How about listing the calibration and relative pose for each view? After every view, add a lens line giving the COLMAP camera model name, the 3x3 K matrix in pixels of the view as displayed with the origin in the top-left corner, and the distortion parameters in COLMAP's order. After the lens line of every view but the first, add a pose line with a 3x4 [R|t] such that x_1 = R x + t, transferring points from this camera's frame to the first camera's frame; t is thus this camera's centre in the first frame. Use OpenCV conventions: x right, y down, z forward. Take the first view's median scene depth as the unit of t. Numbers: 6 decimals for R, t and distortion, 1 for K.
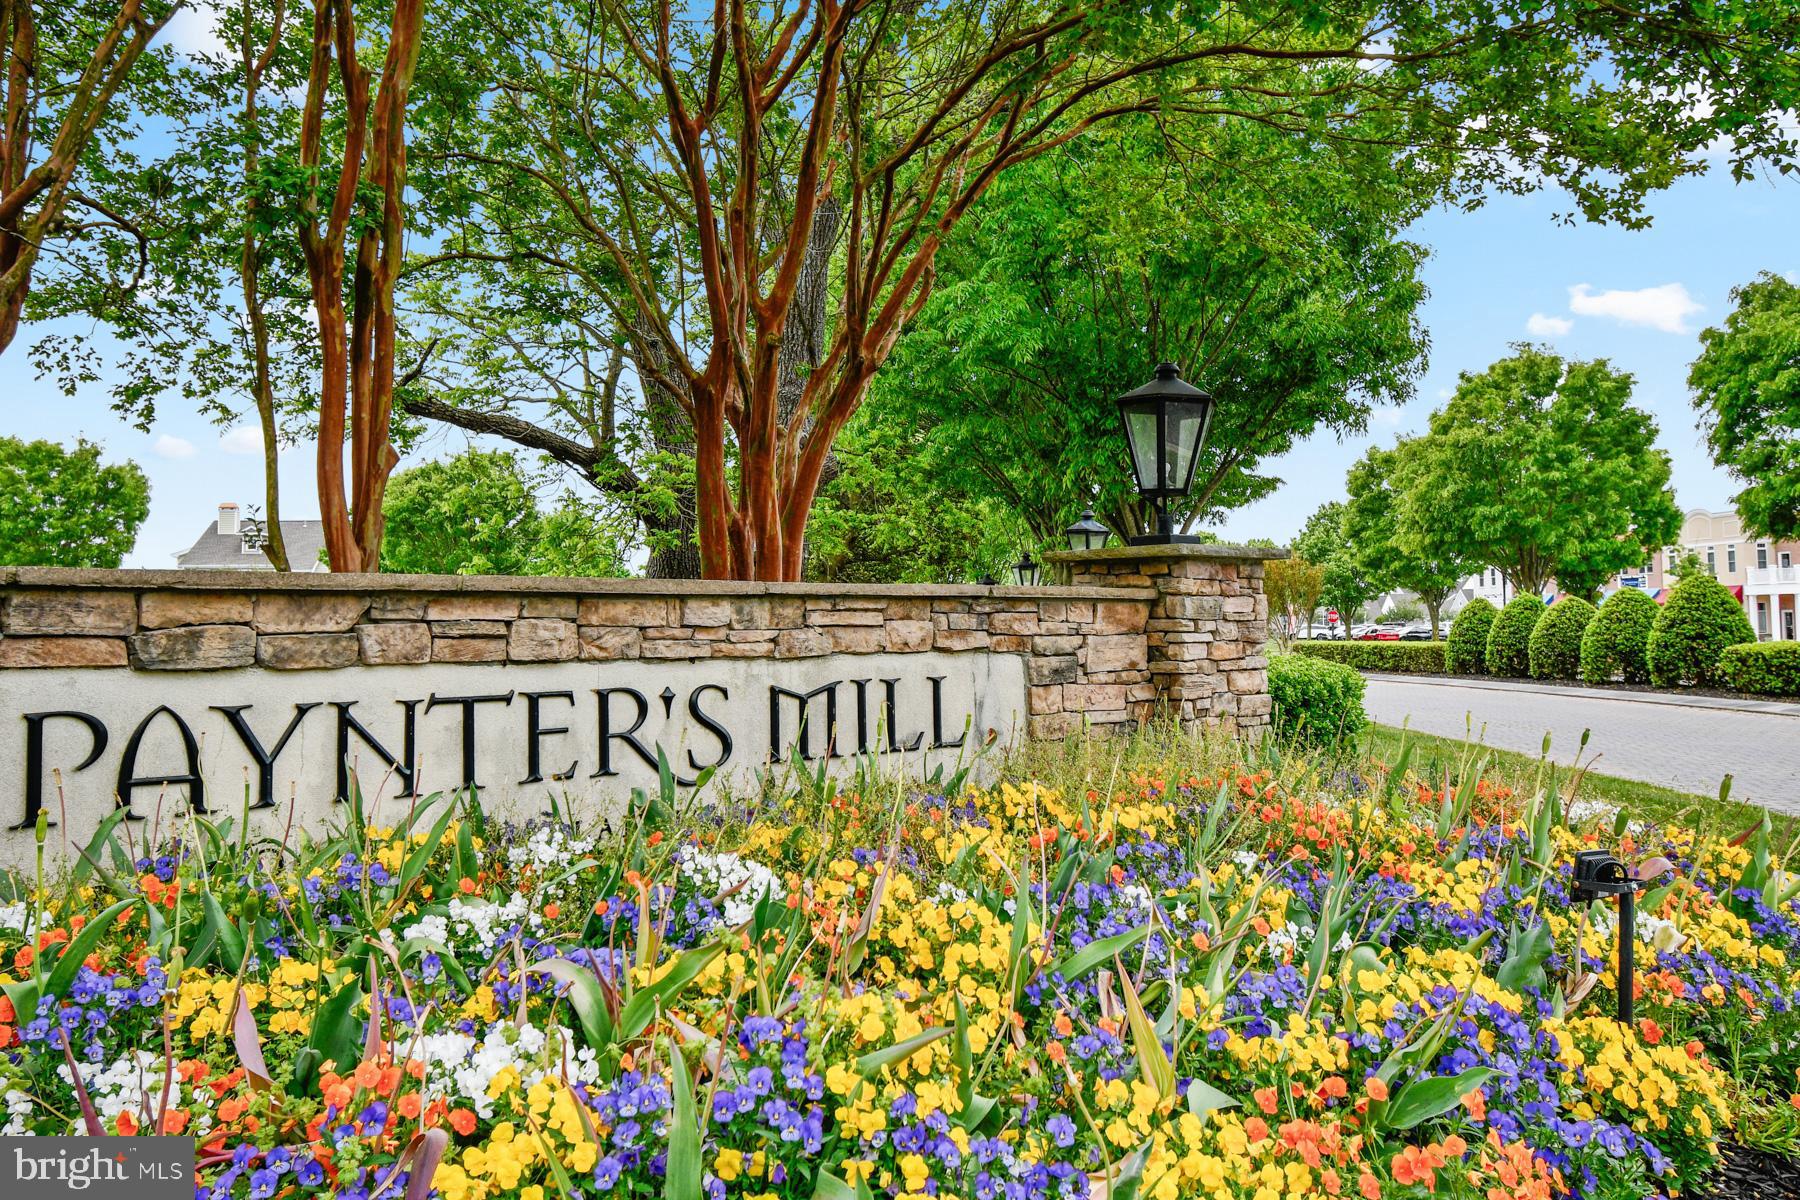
lens RADIAL K [[1378.4, 0, 899.7], [0, 1378.4, 600.5], [0, 0, 1]] dist [0.000051, 0.001612]
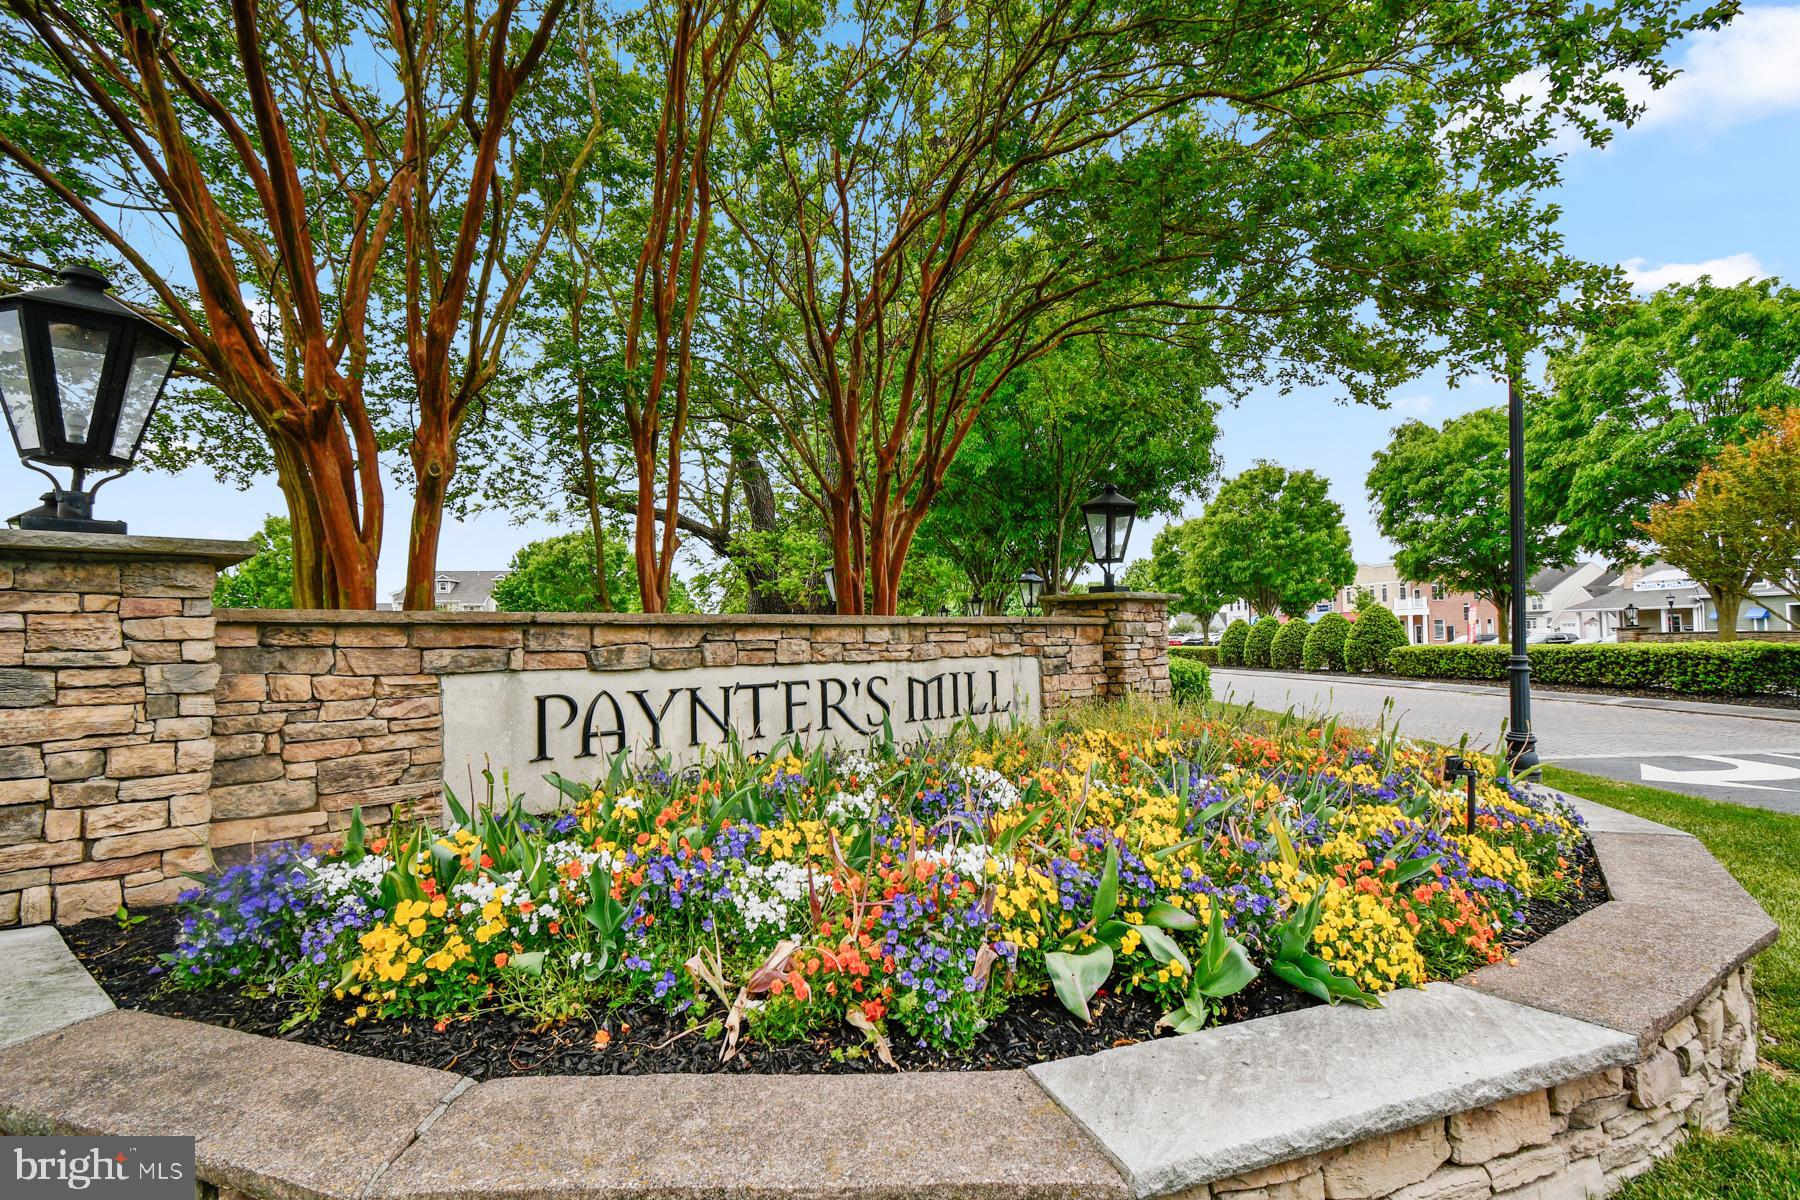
lens RADIAL K [[889.1, 0, 905.3], [0, 889.1, 632.4], [0, 0, 1]] dist [0.002230, -0.000020]
pose [[0.998545, -0.005515, 0.053644, -0.124024], [0.004835, 0.999906, 0.012795, -0.006056], [-0.053710, -0.012517, 0.998478, -0.084948]]
